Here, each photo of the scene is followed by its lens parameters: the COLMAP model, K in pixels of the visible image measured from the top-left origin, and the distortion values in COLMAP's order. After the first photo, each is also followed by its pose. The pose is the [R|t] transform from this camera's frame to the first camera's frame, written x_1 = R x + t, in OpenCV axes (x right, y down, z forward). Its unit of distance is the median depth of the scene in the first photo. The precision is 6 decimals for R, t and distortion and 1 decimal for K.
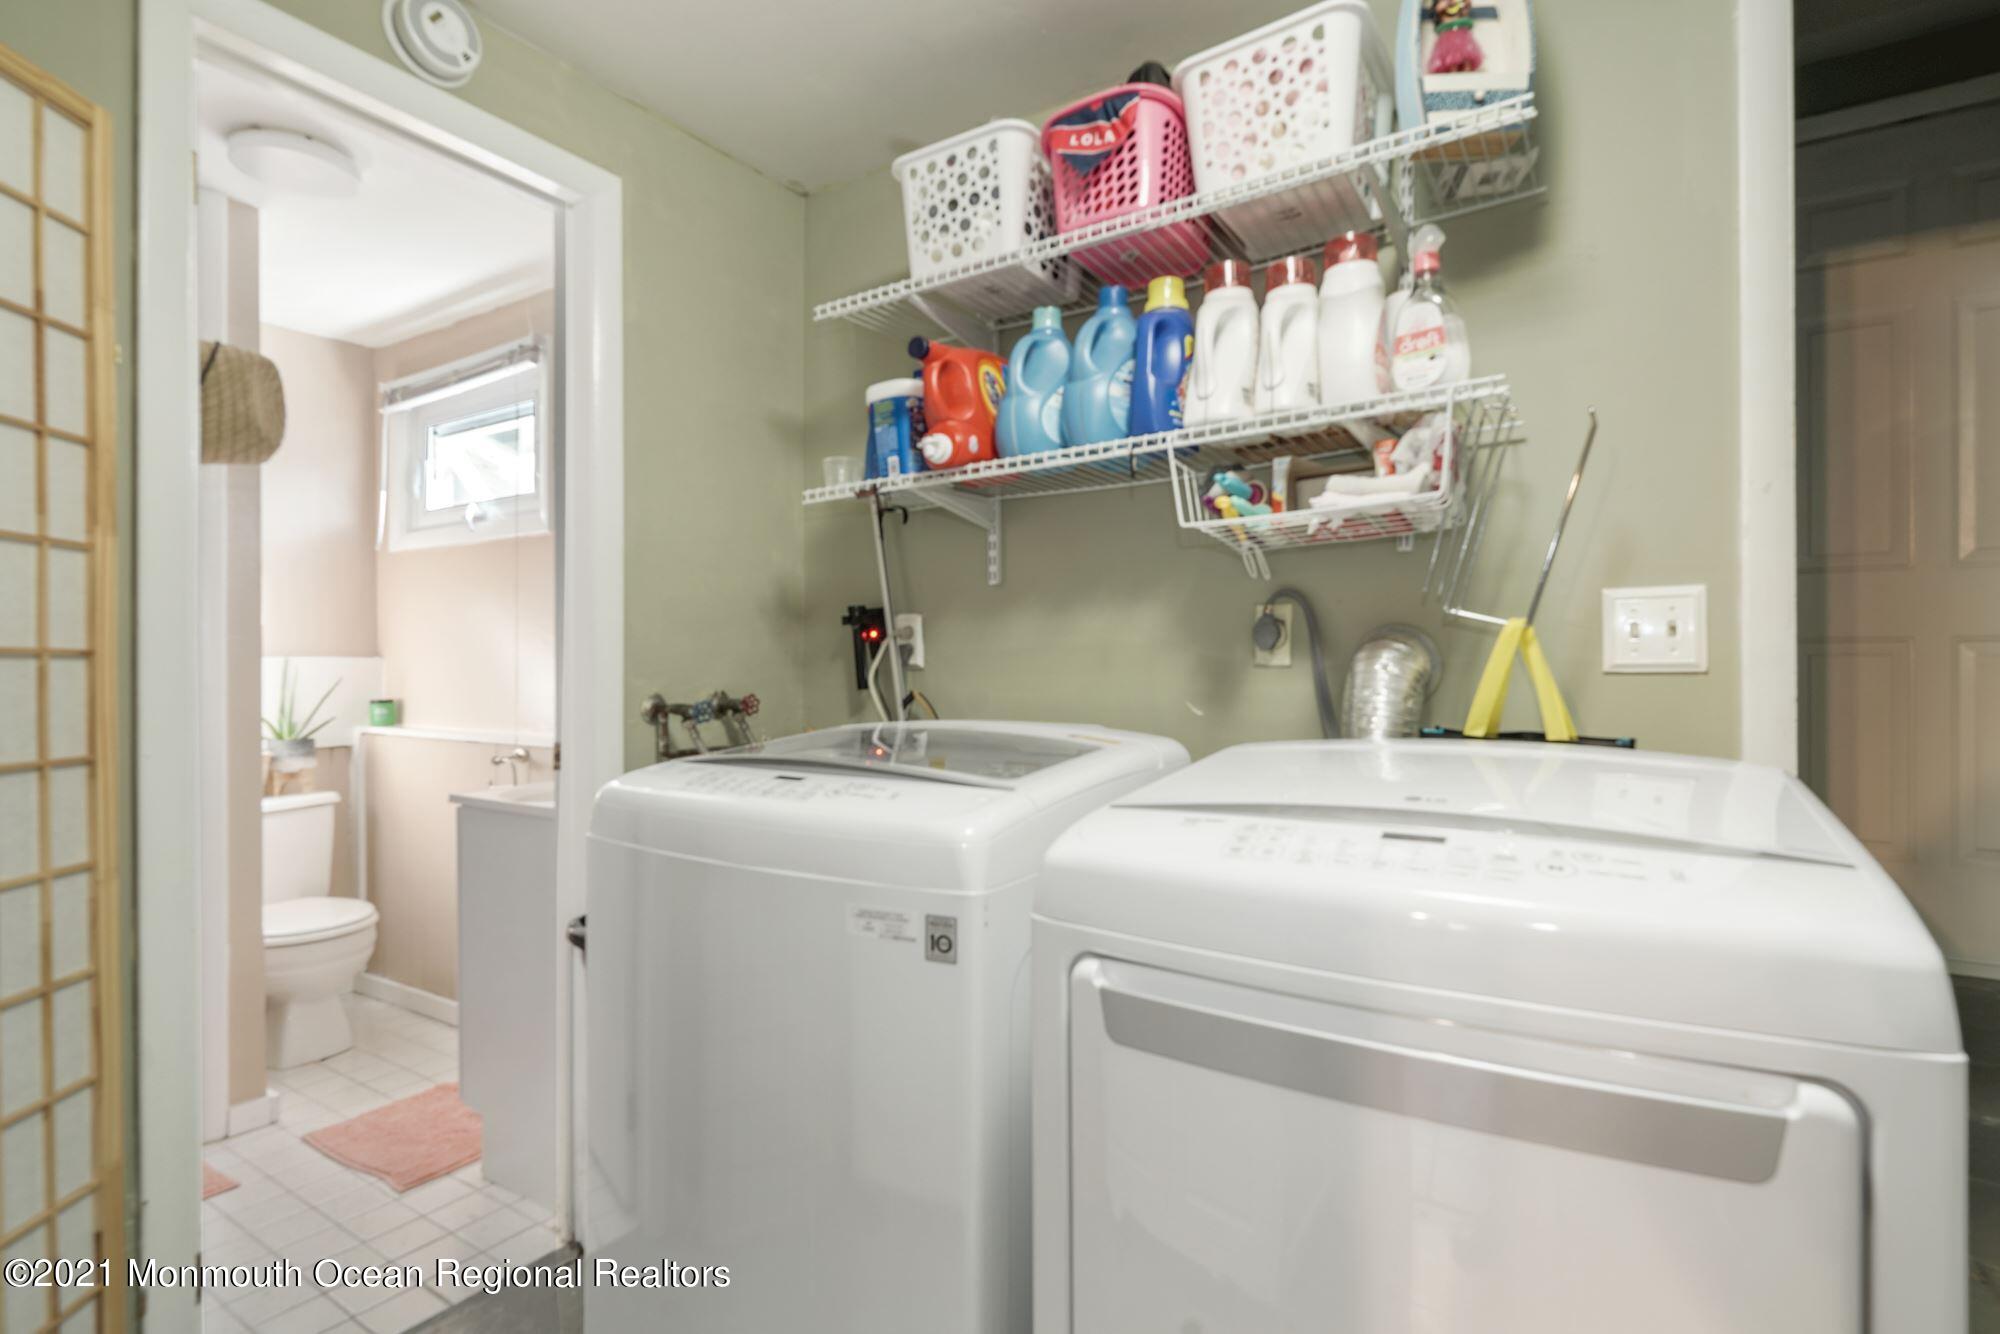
lens RADIAL K [[975.9, 0, 1004.1], [0, 975.9, 651.8], [0, 0, 1]] dist [0.002078, 0.001201]
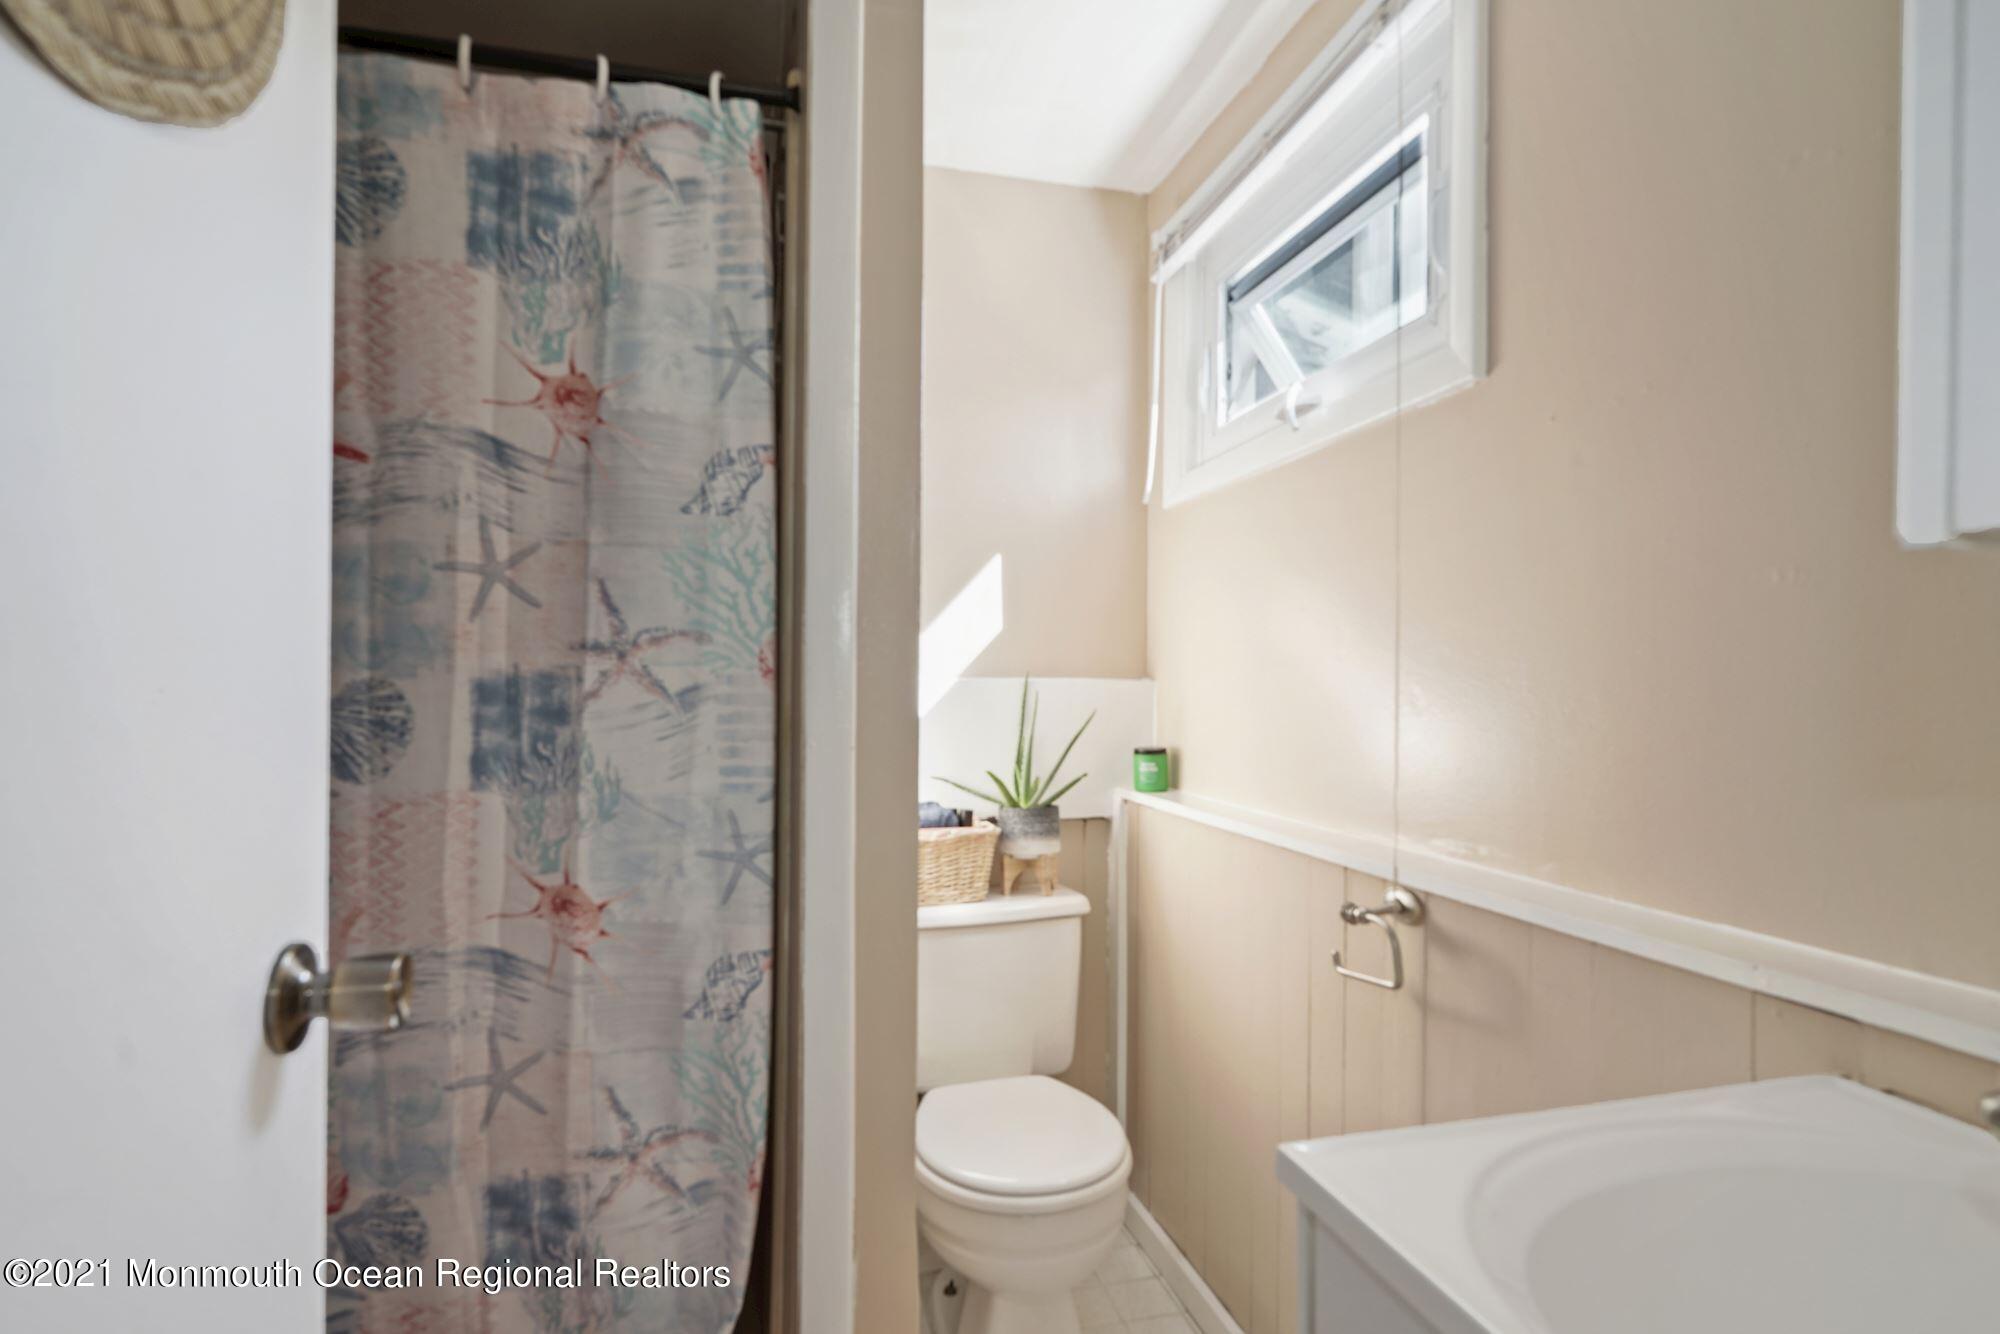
lens RADIAL K [[975.9, 0, 1005.8], [0, 975.9, 670.8], [0, 0, 1]] dist [0.002078, 0.001201]
pose [[0.733296, 0.001856, -0.679907, -0.330502], [-0.007768, 0.999954, -0.005648, 0.005413], [0.679865, 0.009423, 0.733277, 0.561974]]
